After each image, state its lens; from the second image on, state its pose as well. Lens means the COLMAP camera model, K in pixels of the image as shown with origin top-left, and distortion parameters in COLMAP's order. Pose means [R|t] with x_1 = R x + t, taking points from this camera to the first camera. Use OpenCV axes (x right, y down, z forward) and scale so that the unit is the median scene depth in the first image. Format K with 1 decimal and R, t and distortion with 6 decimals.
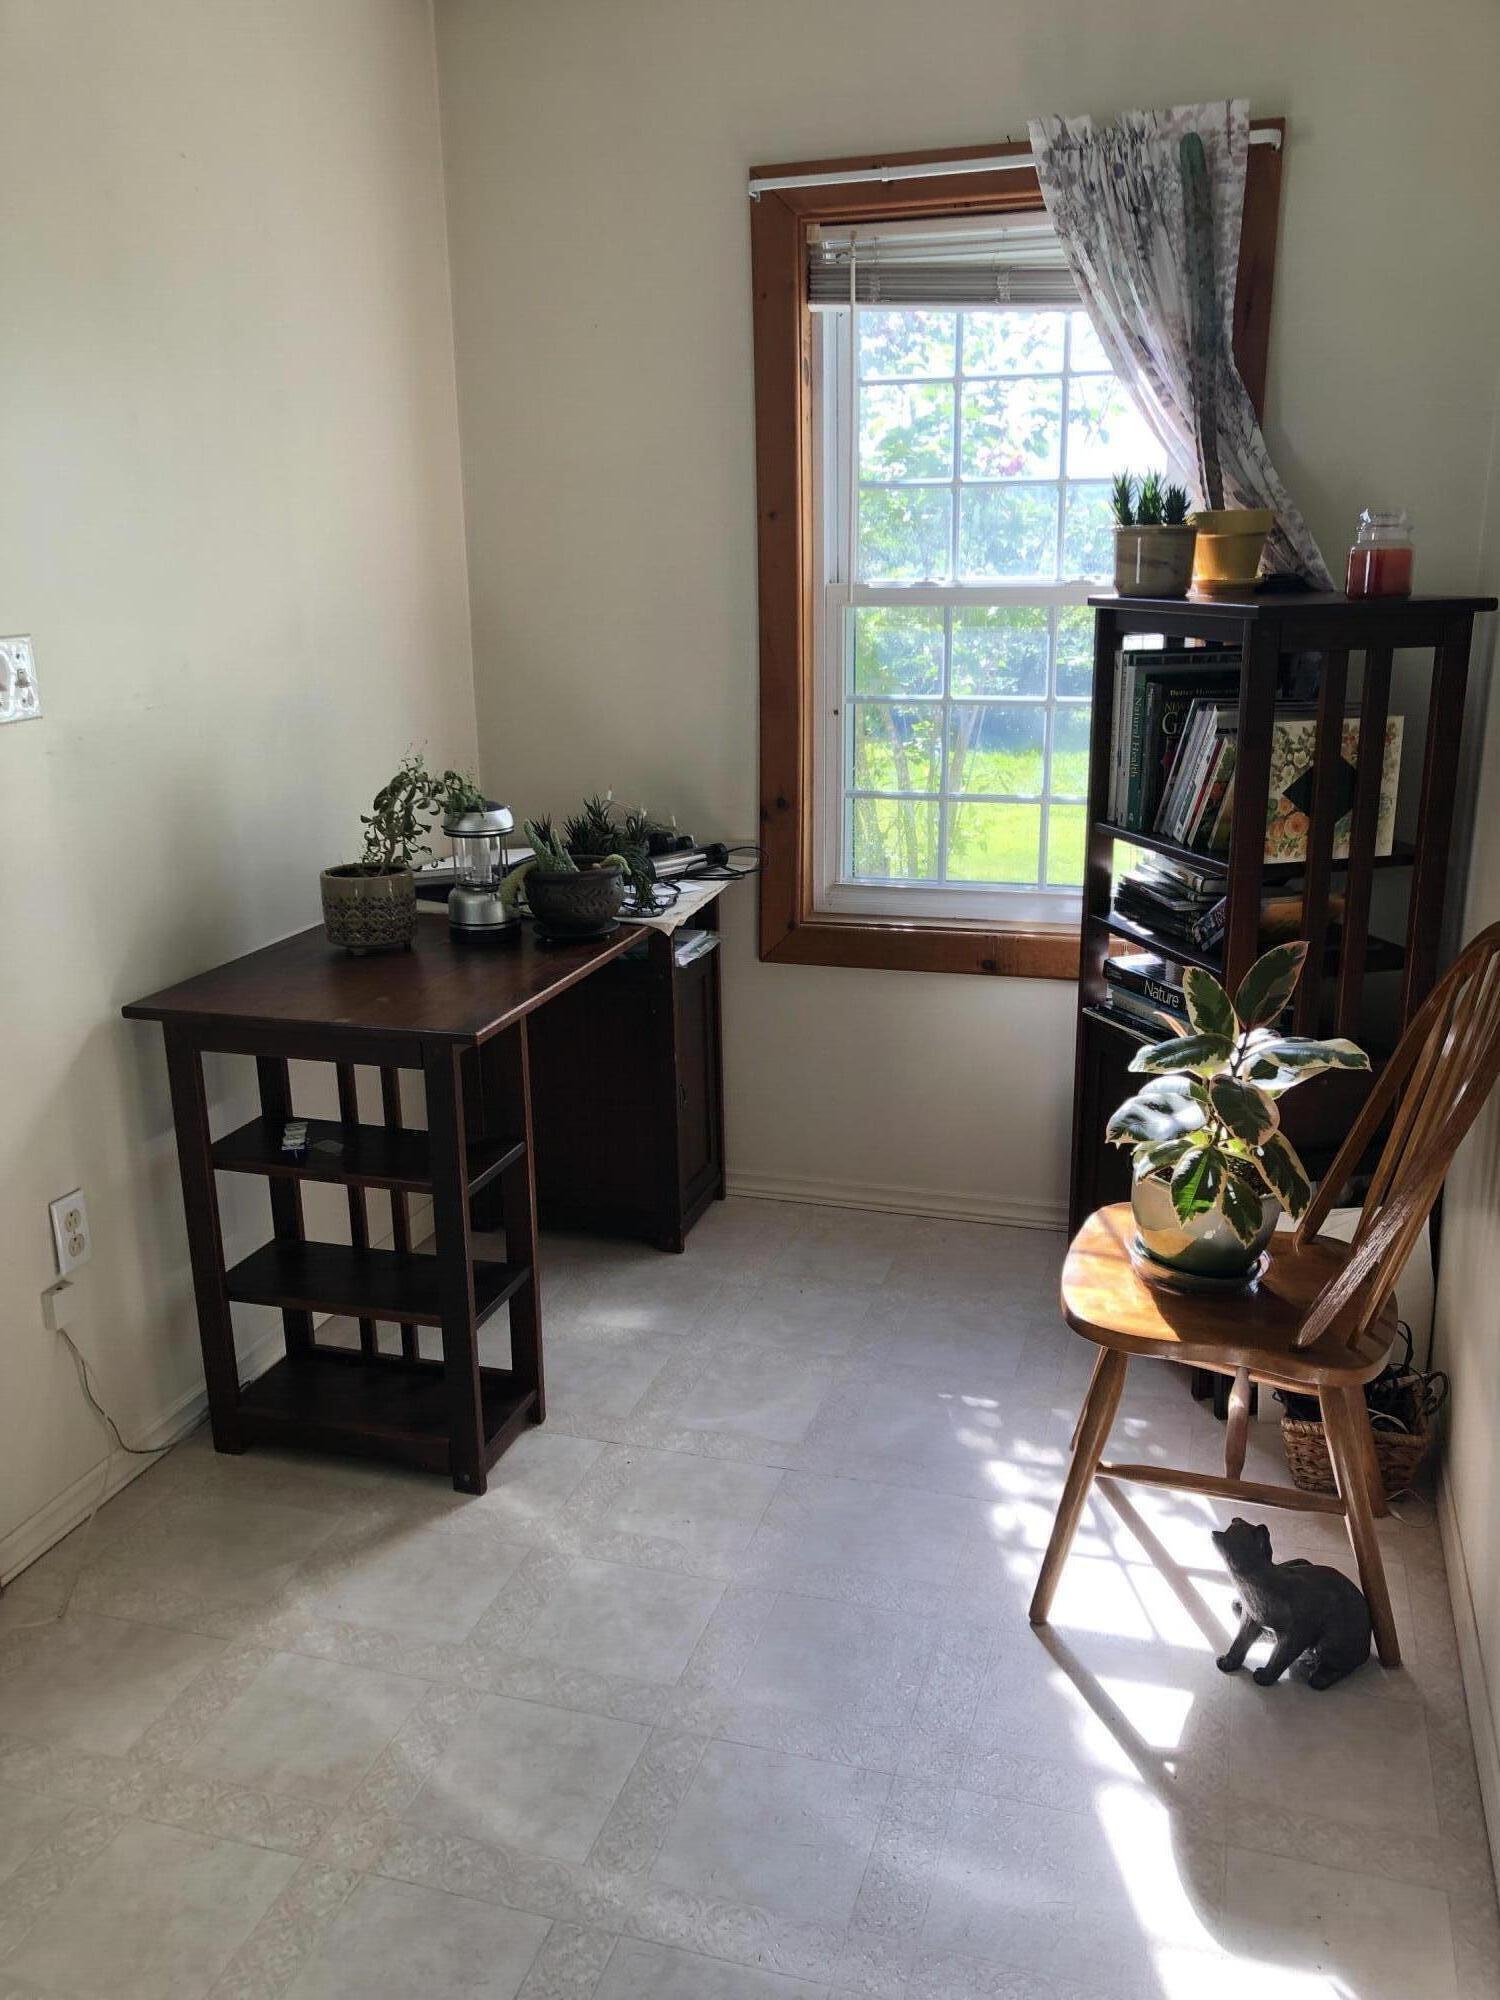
lens RADIAL K [[1638.8, 0, 748.9], [0, 1638.8, 993.8], [0, 0, 1]] dist [0.034517, -0.028241]
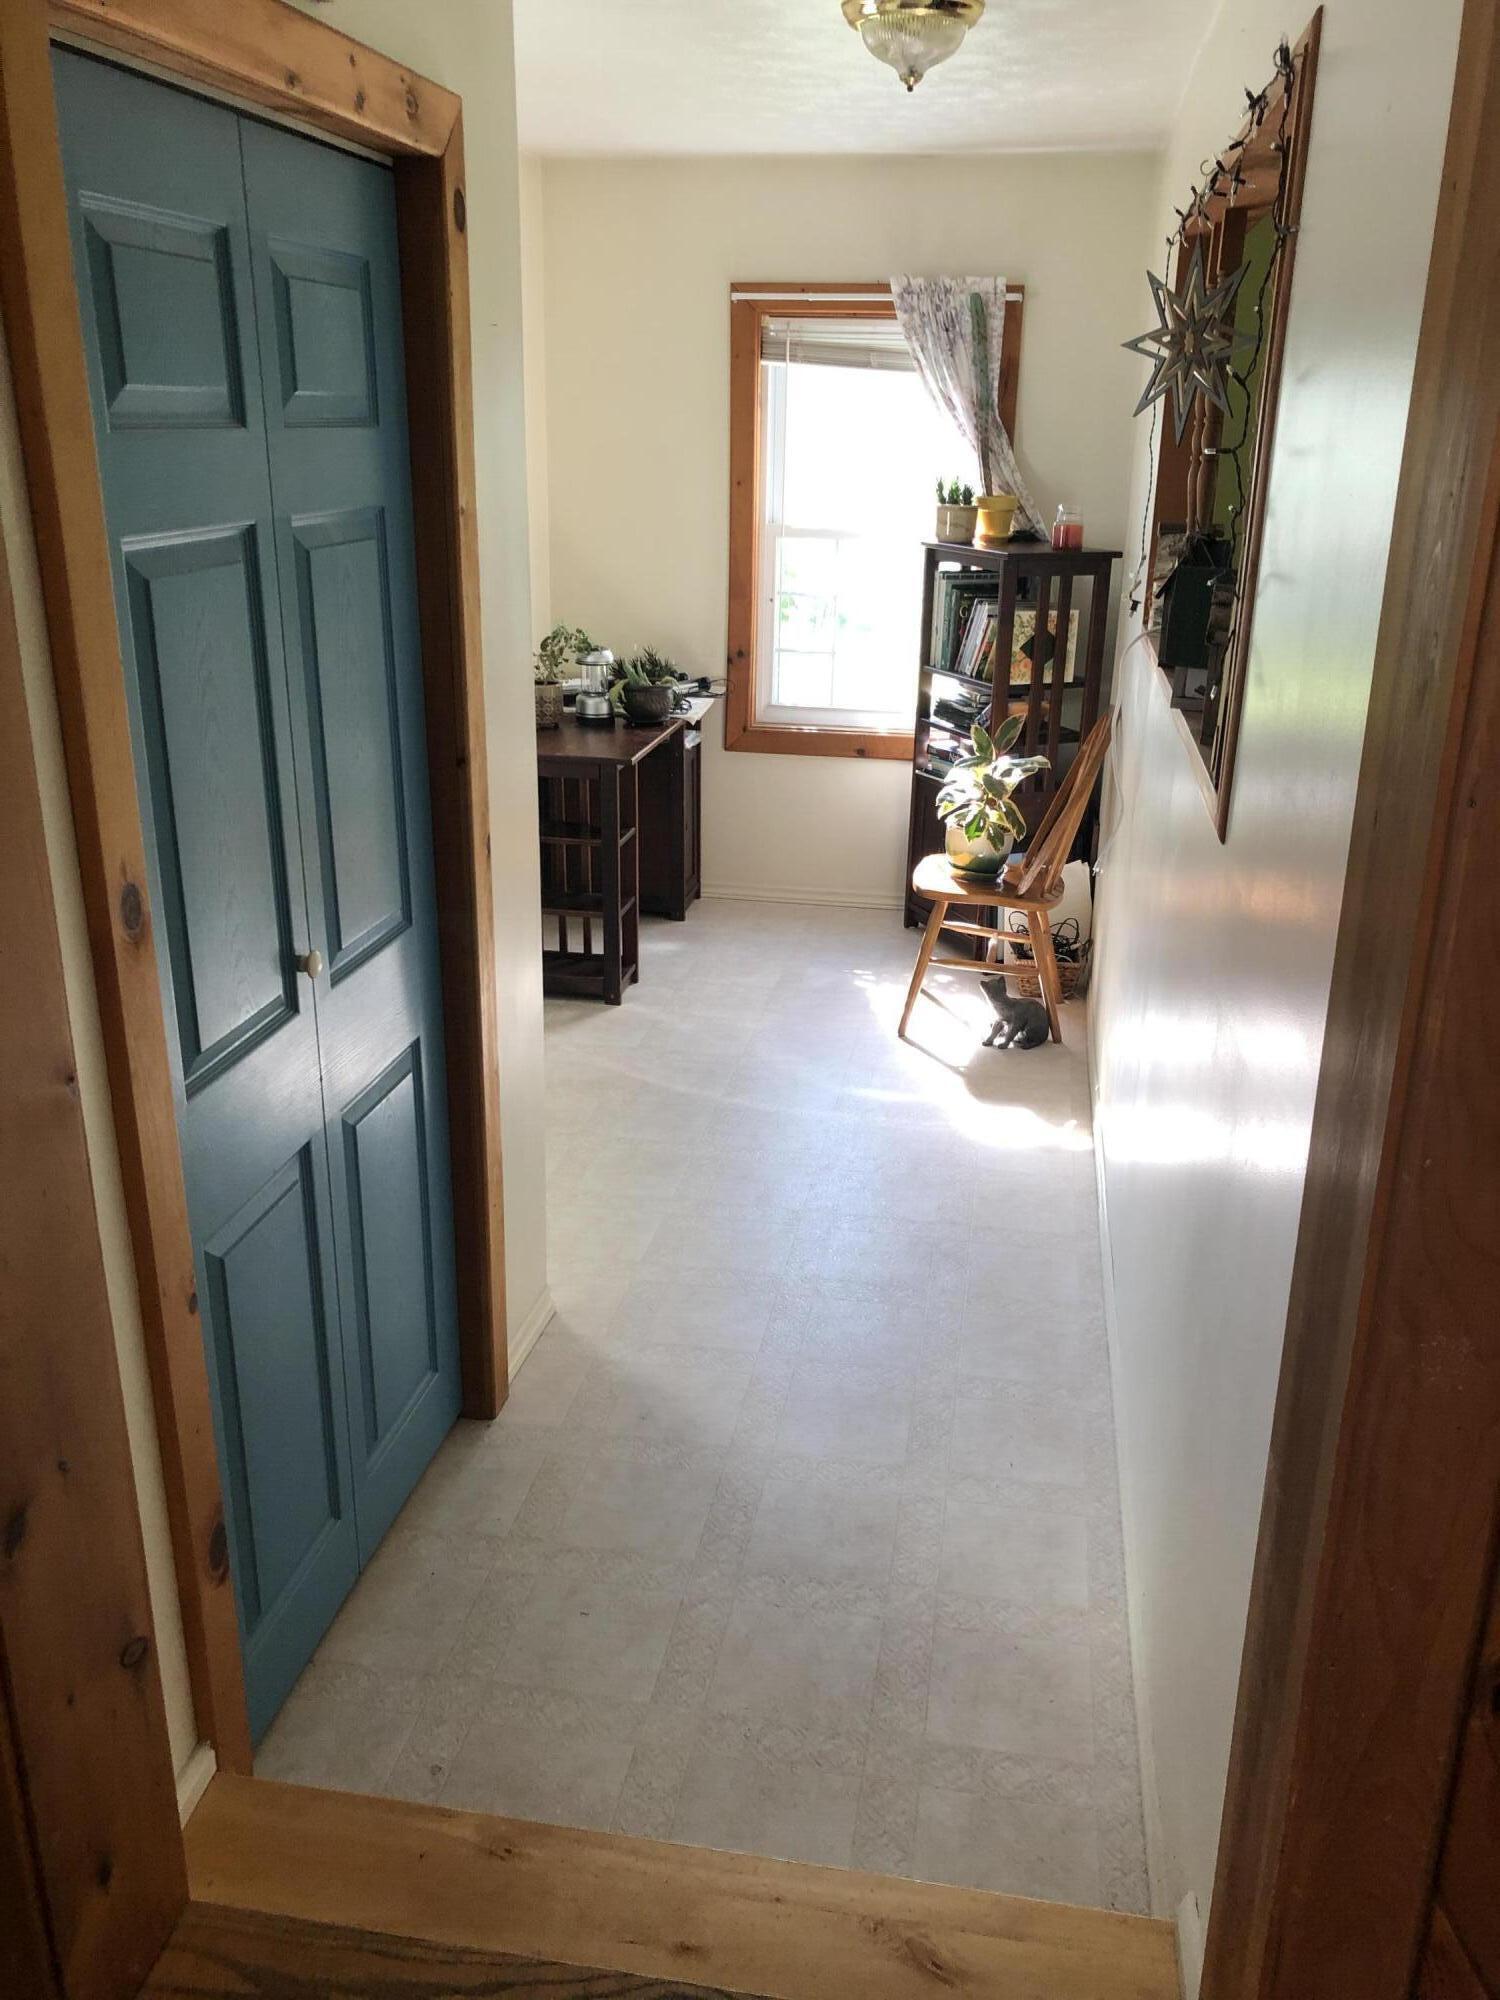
lens RADIAL K [[1638.8, 0, 799.0], [0, 1638.8, 1015.1], [0, 0, 1]] dist [0.034517, -0.028241]
pose [[0.987806, -0.014616, 0.155005, -0.230153], [0.002385, 0.996888, 0.078800, 0.148430], [-0.155674, -0.077470, 0.984766, -0.864447]]
